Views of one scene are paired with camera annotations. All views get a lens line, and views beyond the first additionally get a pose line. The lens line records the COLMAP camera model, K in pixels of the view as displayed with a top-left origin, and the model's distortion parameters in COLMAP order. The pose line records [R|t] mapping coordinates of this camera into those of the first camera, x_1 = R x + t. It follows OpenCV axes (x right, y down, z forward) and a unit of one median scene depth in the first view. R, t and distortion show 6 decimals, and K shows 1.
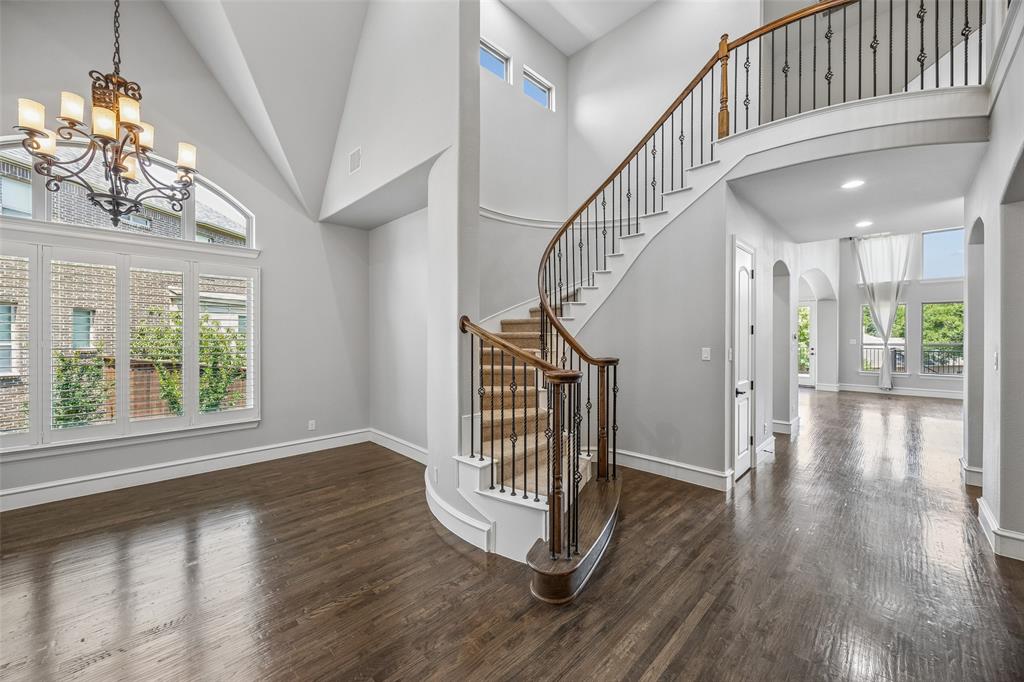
lens RADIAL K [[395.5, 0, 512.0], [0, 395.5, 341.0], [0, 0, 1]] dist [0.000429, 0.000177]
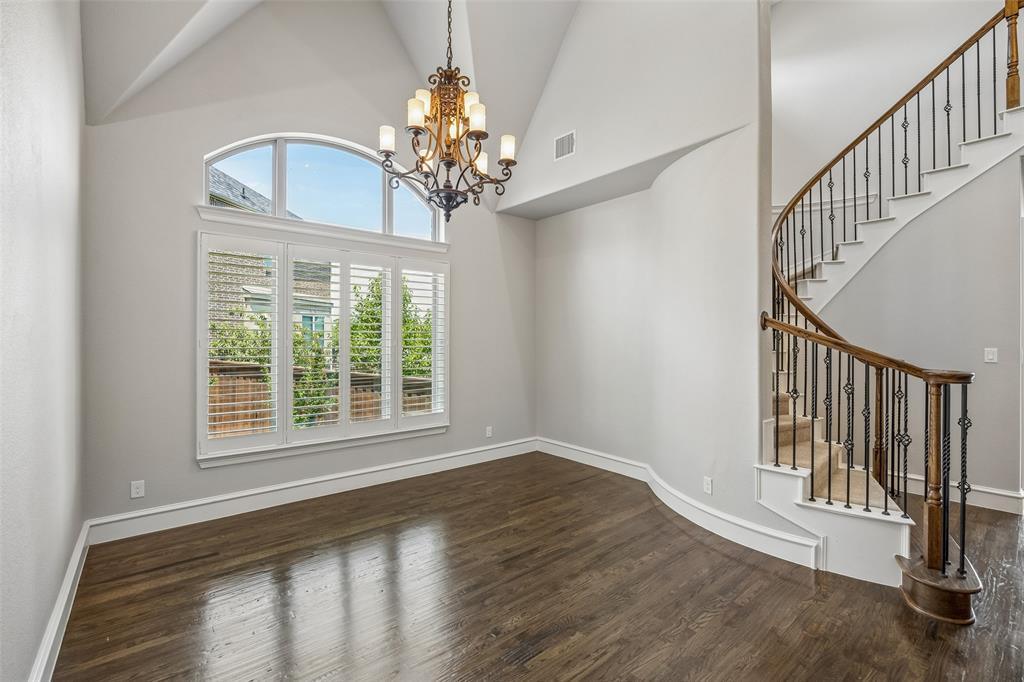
lens RADIAL K [[453.5, 0, 512.0], [0, 453.5, 341.0], [0, 0, 1]] dist [-0.004774, -0.001031]
pose [[0.996441, 0.000406, -0.084292, -0.467794], [-0.001117, 0.999964, -0.008388, 0.011168], [0.084286, 0.008453, 0.996406, -0.070618]]
